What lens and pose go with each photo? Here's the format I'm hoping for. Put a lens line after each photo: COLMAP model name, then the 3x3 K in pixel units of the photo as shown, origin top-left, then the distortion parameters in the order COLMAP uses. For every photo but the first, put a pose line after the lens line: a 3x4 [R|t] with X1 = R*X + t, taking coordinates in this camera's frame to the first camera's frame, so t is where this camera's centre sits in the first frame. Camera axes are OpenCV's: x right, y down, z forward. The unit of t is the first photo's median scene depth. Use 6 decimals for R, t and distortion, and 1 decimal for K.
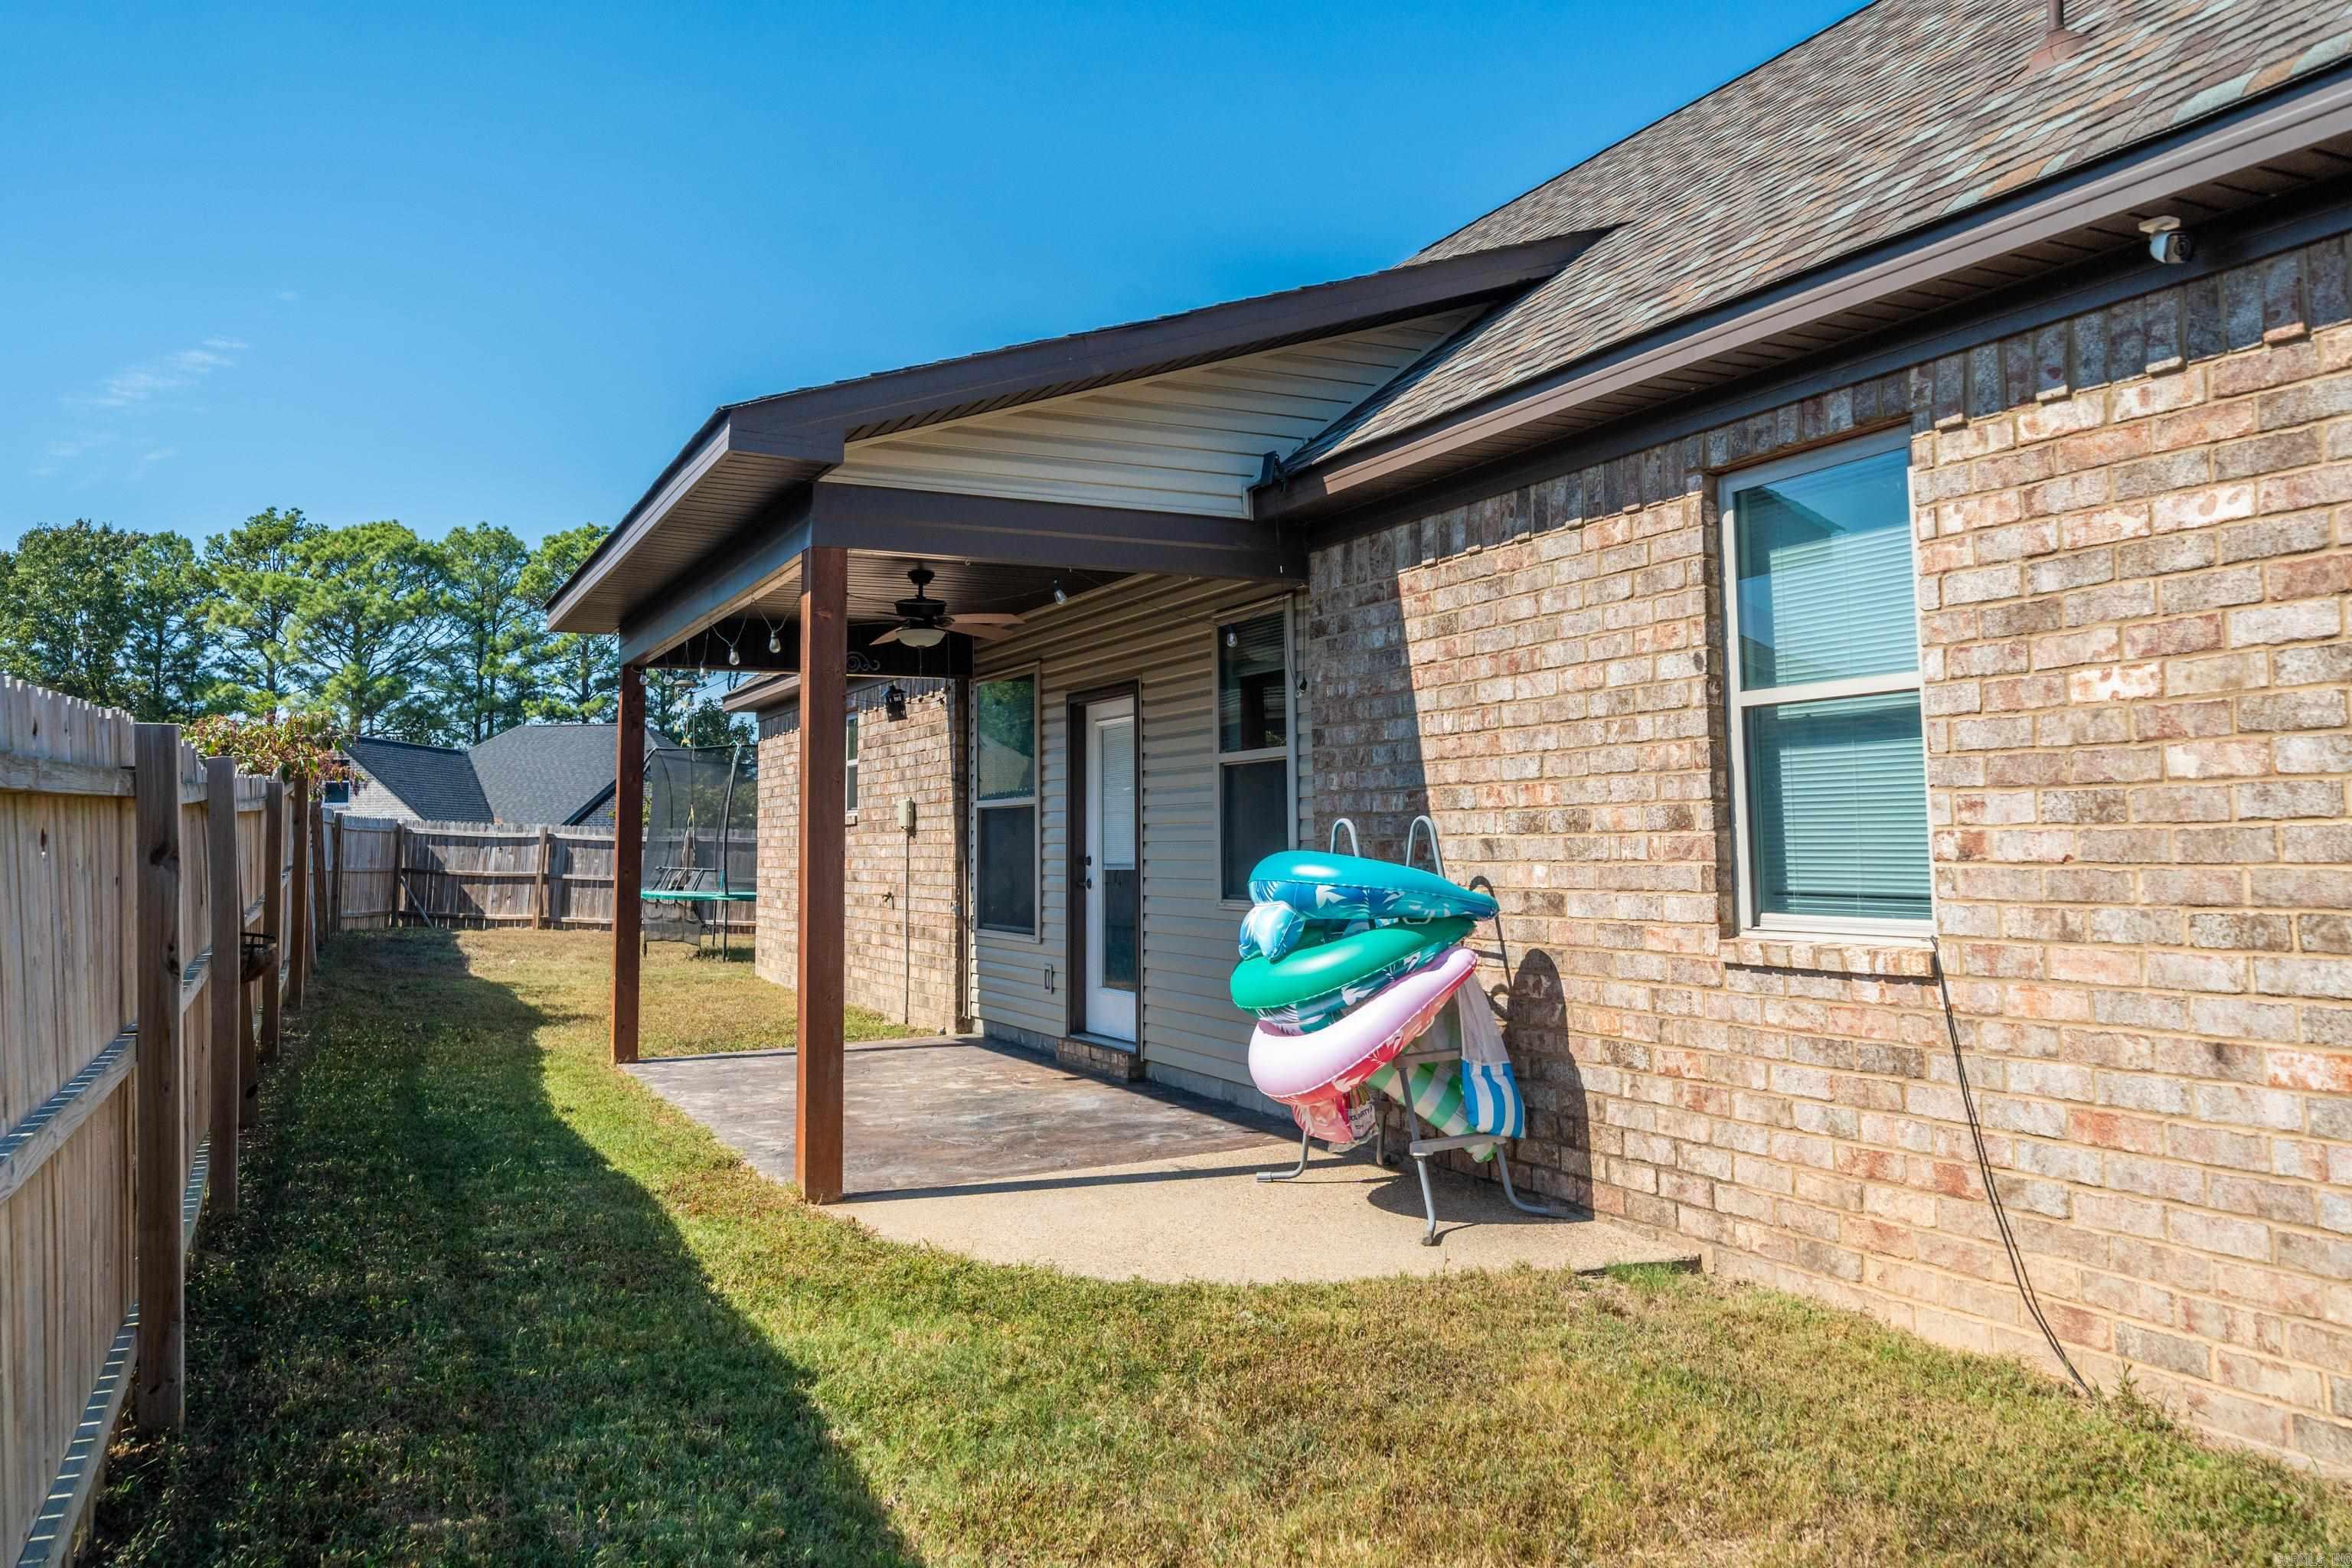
lens RADIAL K [[1654.2, 0, 1205.9], [0, 1654.2, 691.6], [0, 0, 1]] dist [0.005811, 0.002566]
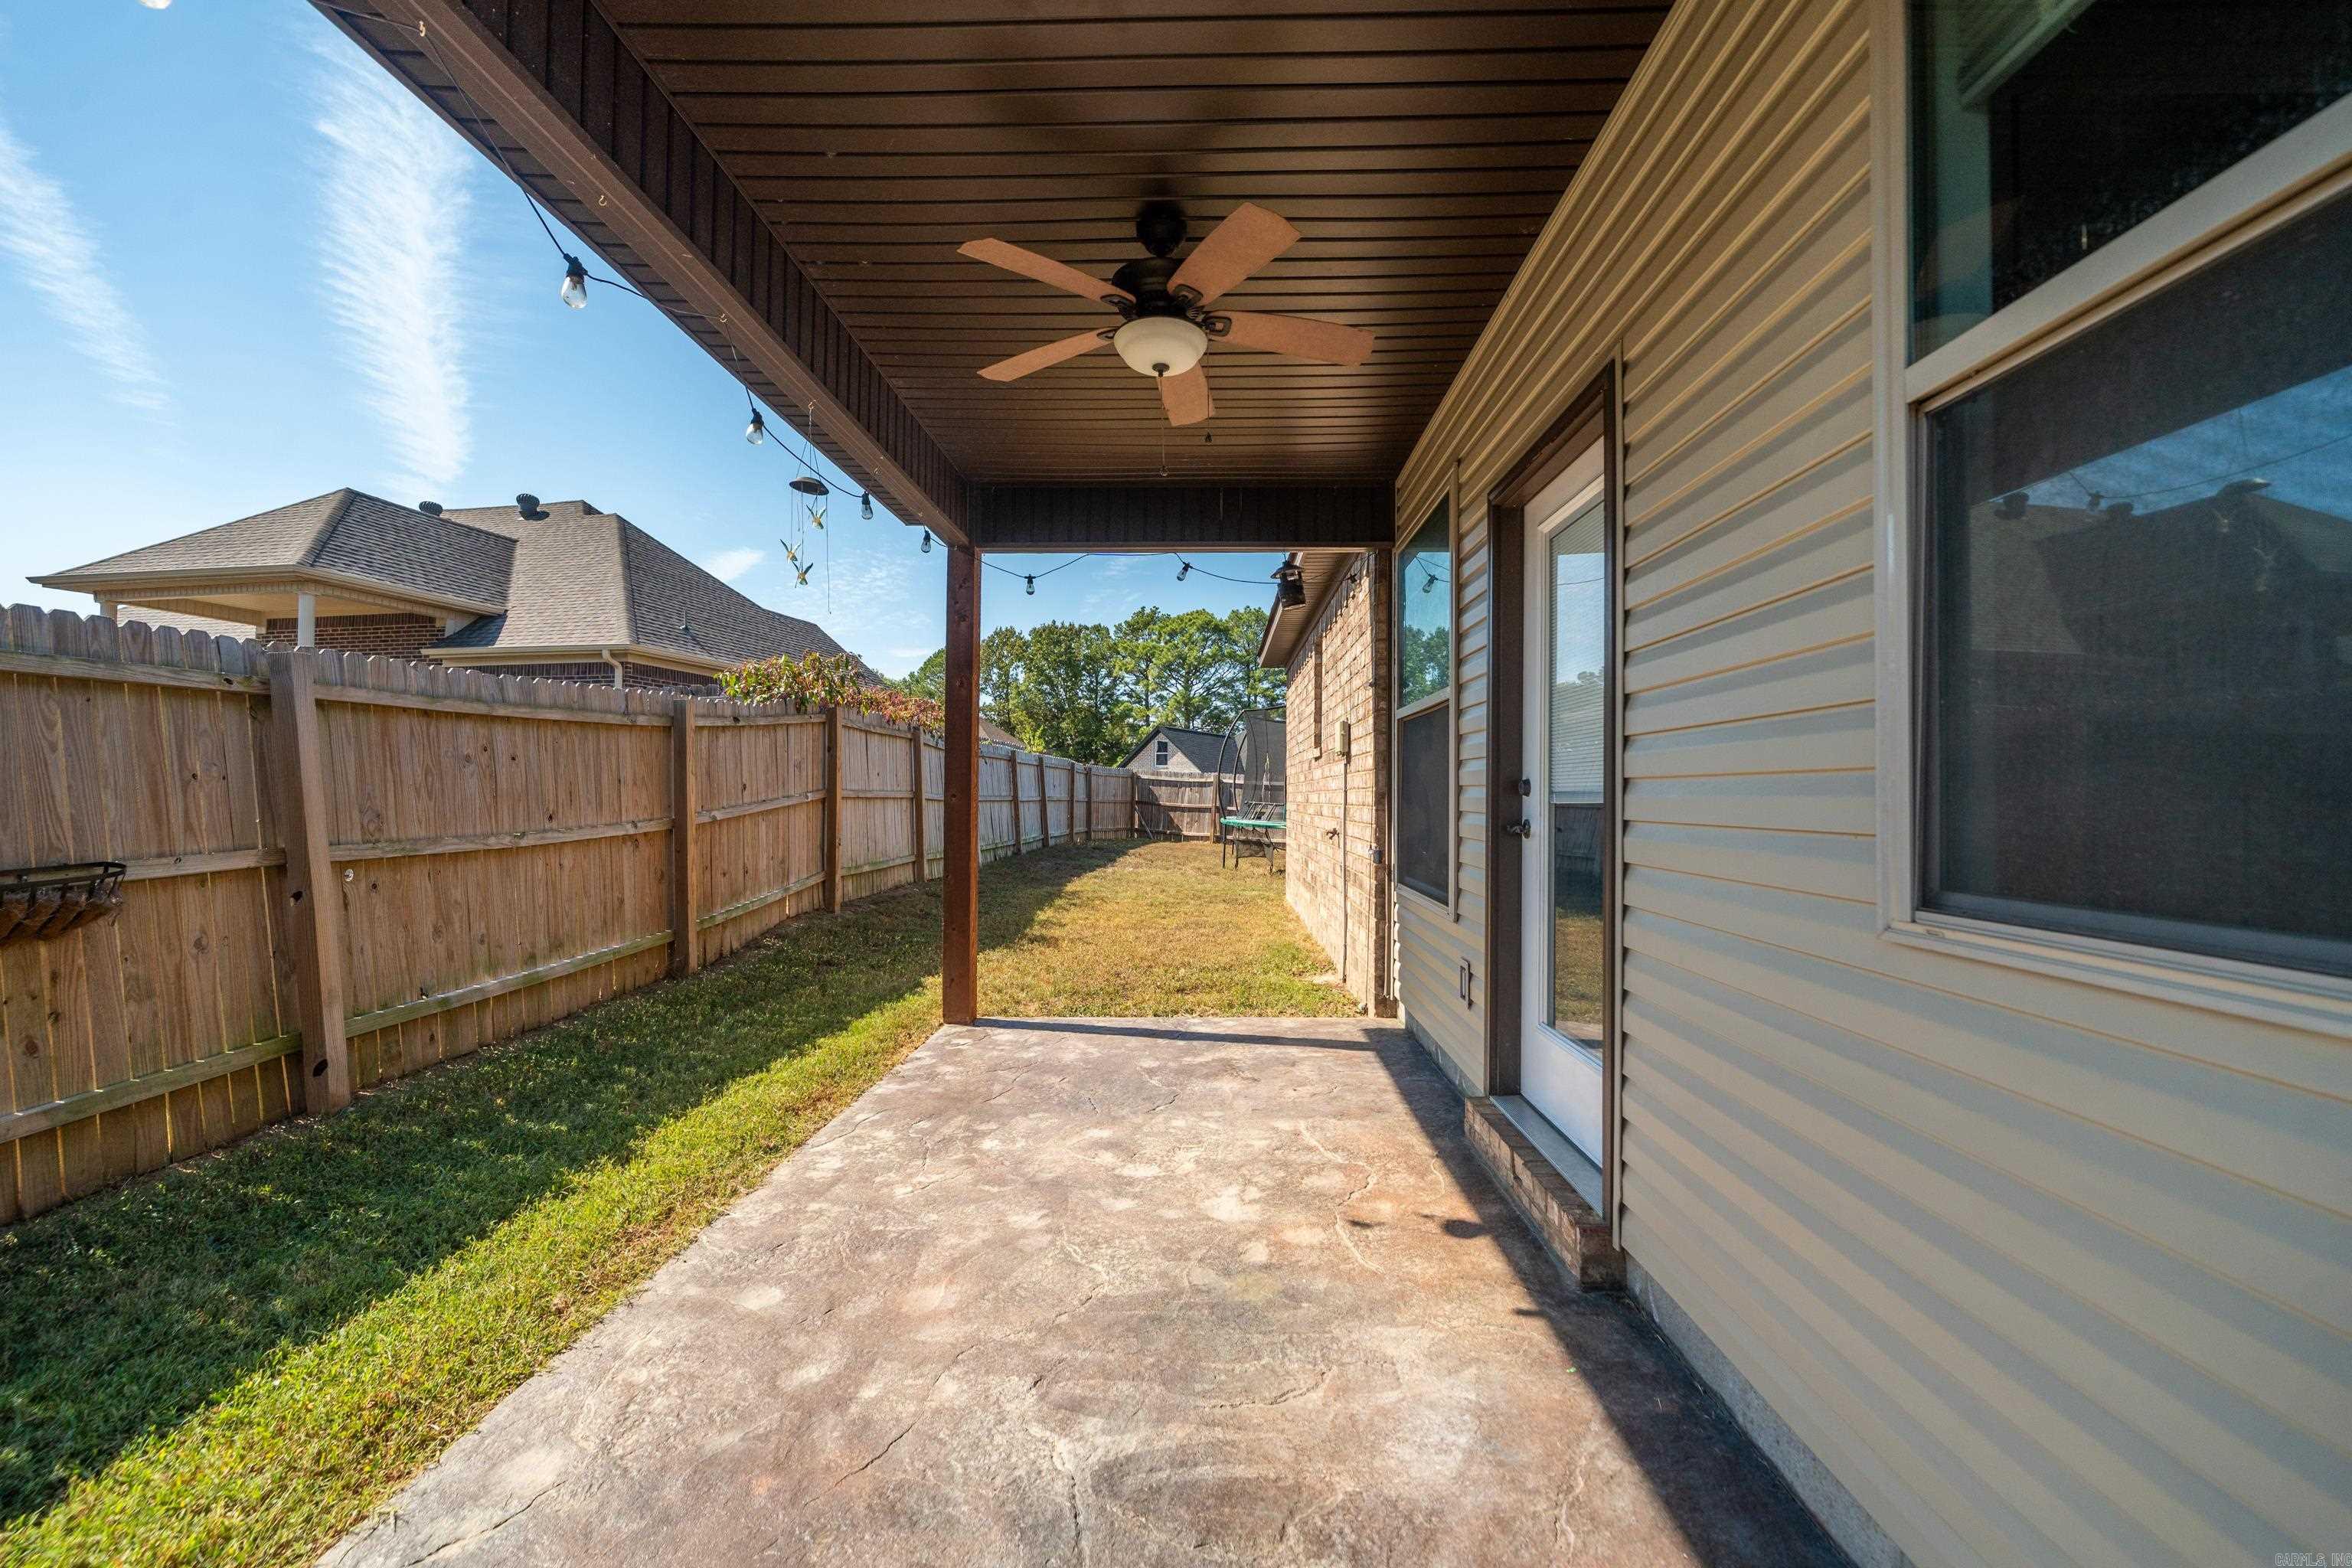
lens RADIAL K [[956.9, 0, 1203.2], [0, 956.9, 780.6], [0, 0, 1]] dist [-0.002576, 0.000297]
pose [[0.881378, 0.007994, -0.472345, -0.005612], [0.028276, 0.997172, 0.069638, 0.027109], [0.471565, -0.074733, 0.878659, 0.242504]]
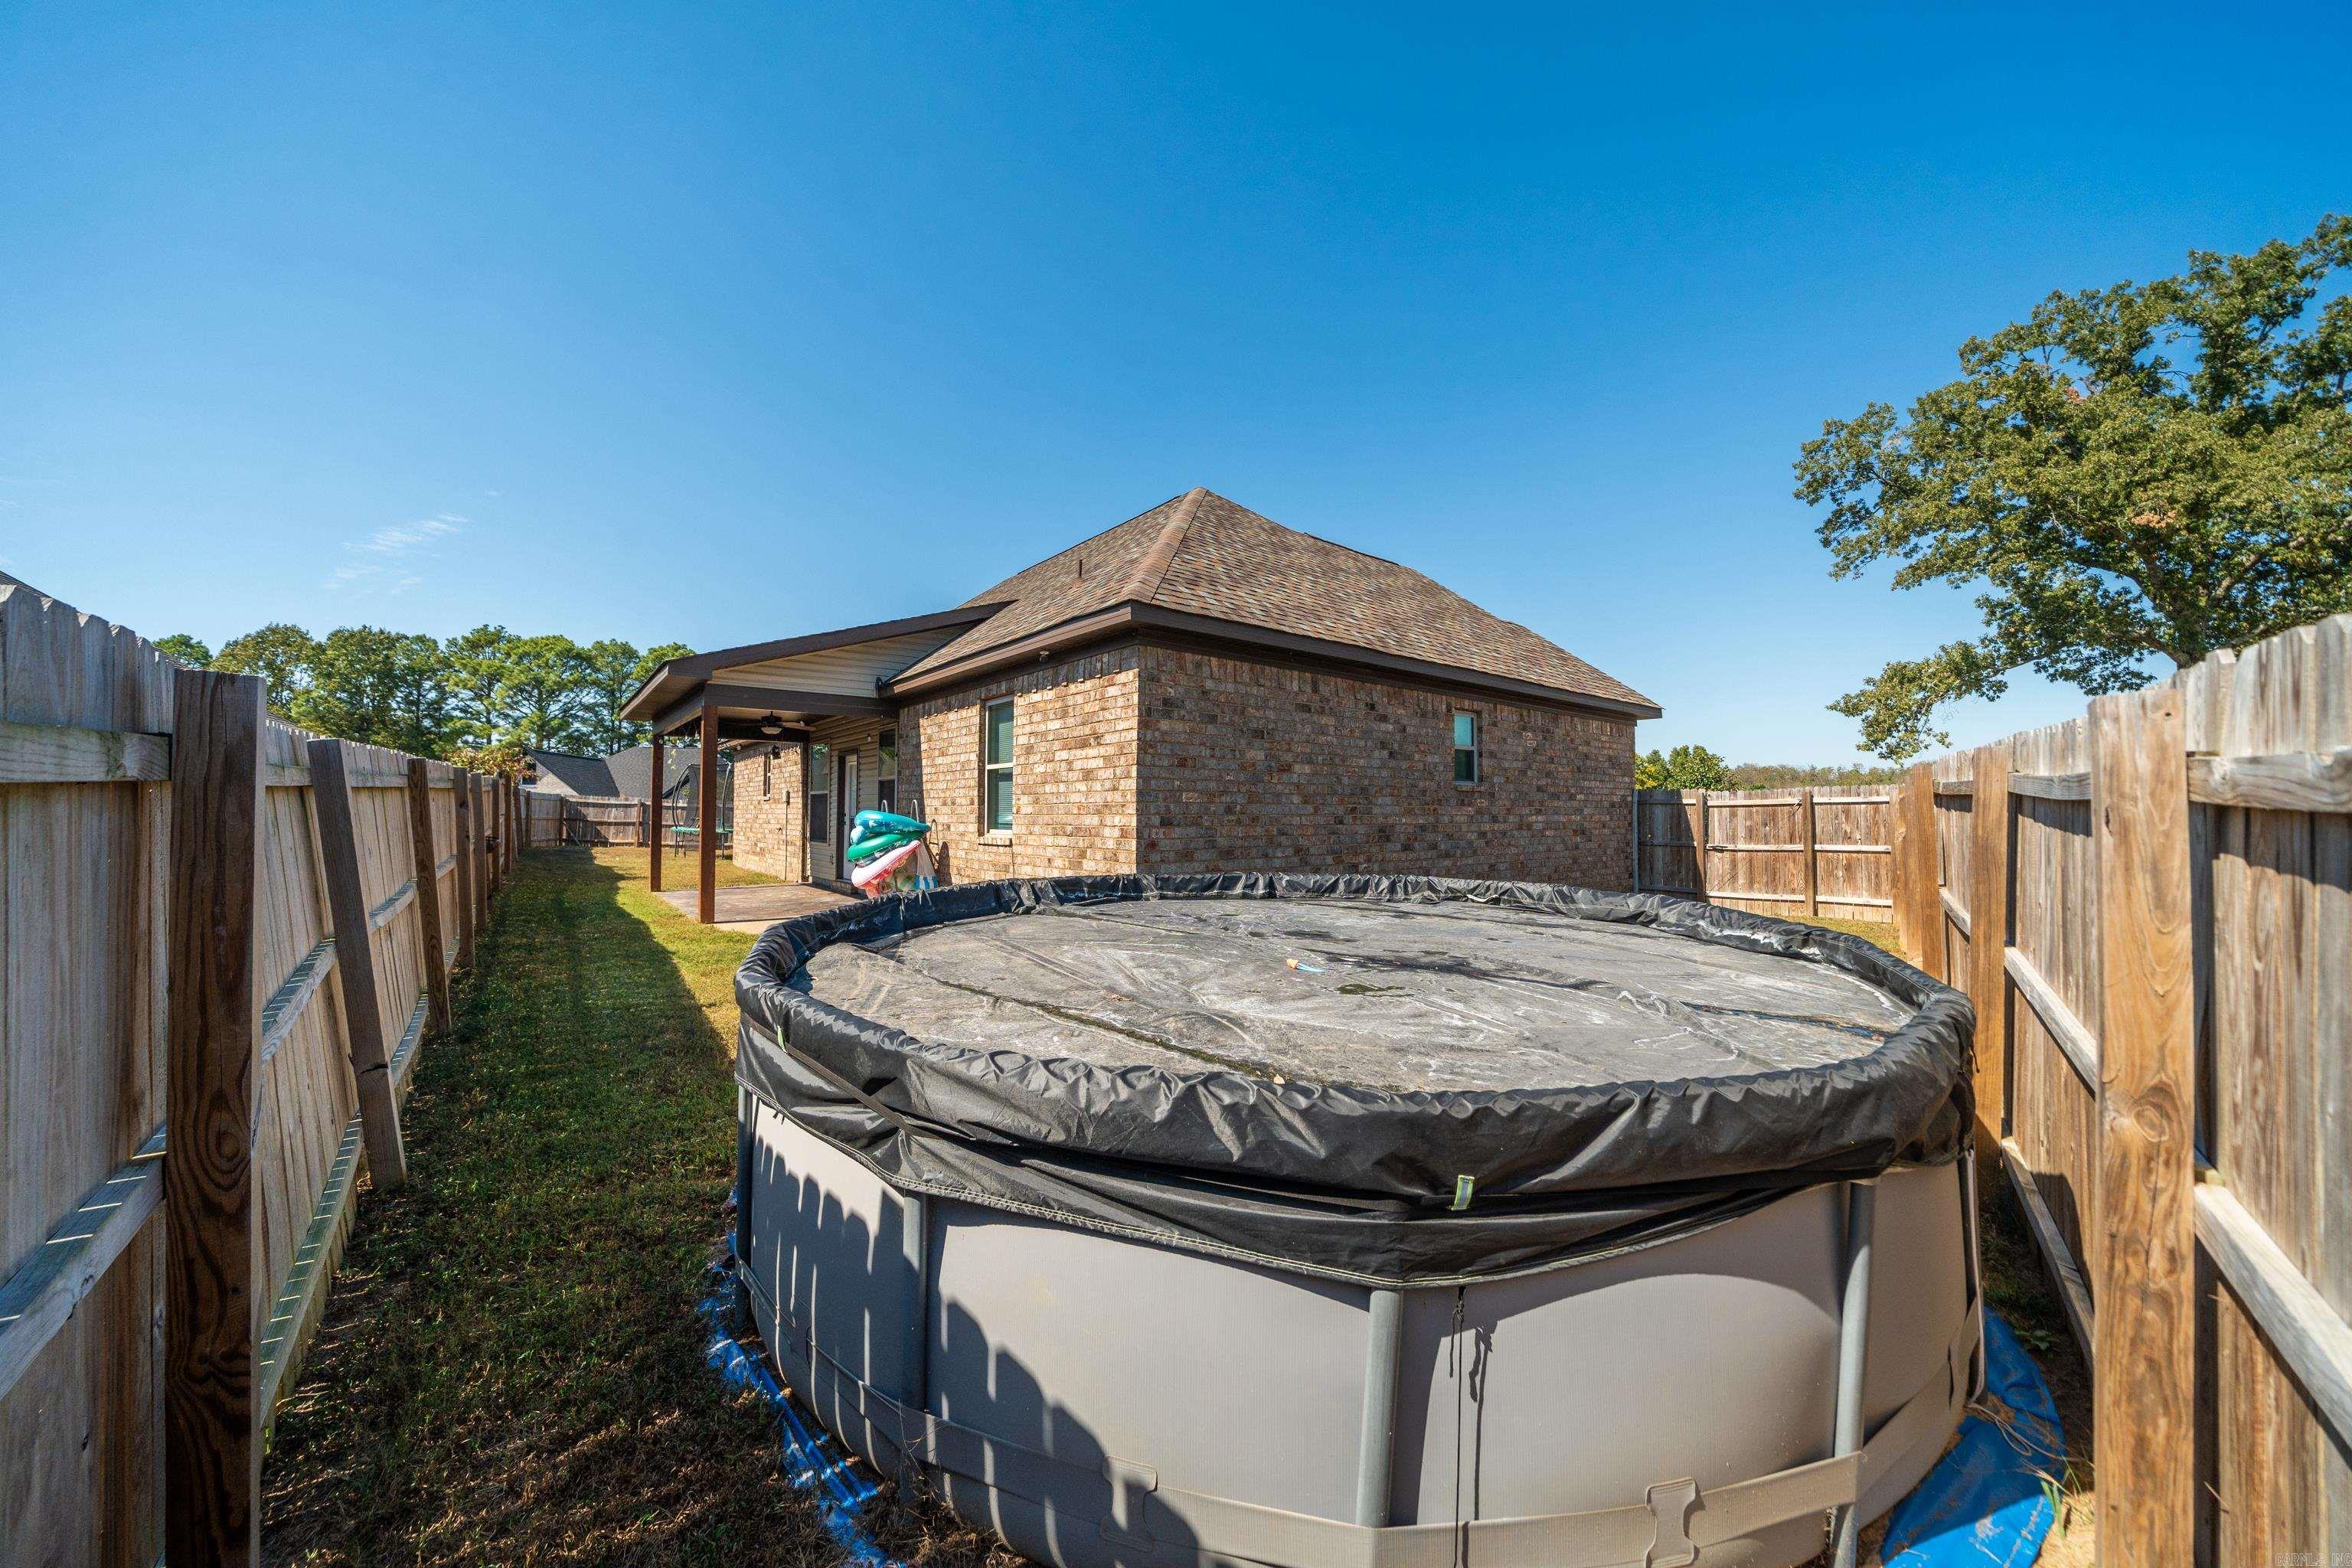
lens RADIAL K [[810.5, 0, 1185.6], [0, 810.5, 794.5], [0, 0, 1]] dist [-0.004109, -0.000328]
pose [[0.980064, 0.017293, 0.197928, 0.075183], [-0.030636, 0.997444, 0.064549, -0.011399], [-0.196306, -0.069326, 0.978089, -0.137896]]
